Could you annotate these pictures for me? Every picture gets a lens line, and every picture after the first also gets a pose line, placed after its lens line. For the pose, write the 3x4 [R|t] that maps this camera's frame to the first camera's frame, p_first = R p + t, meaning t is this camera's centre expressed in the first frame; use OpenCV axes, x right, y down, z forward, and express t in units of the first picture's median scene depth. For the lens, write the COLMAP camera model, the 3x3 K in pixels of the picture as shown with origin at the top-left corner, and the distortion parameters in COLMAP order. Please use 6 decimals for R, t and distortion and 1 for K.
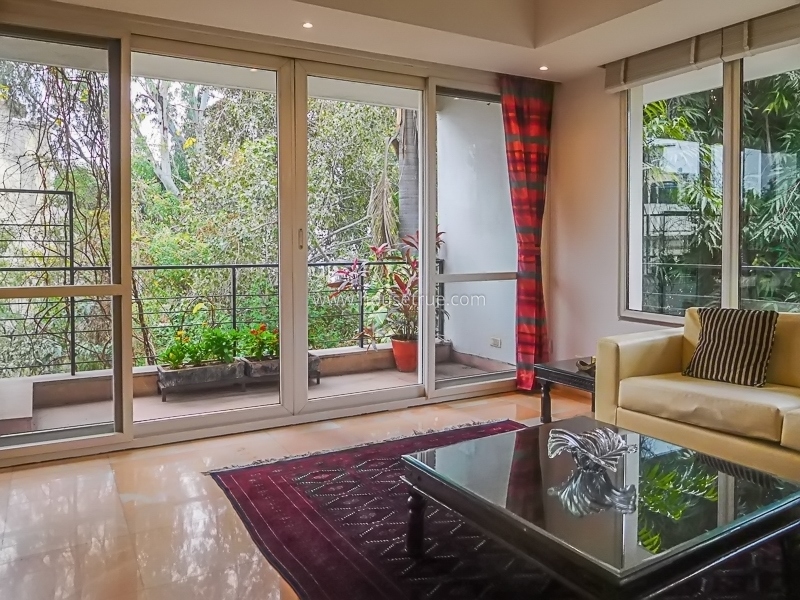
lens RADIAL K [[618.7, 0, 399.0], [0, 618.7, 239.4], [0, 0, 1]] dist [-0.009483, -0.000681]
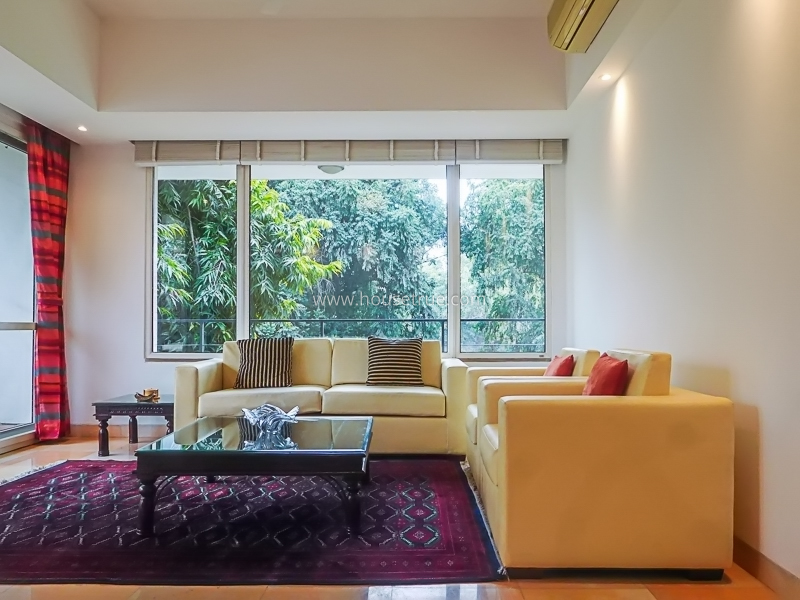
lens RADIAL K [[622.2, 0, 401.1], [0, 622.2, 277.0], [0, 0, 1]] dist [-0.002347, 0.003711]
pose [[0.502915, 0.074898, 0.861084, -0.375671], [0.000239, 0.996226, -0.086792, 0.067038], [-0.864336, 0.043855, 0.501000, 0.001870]]
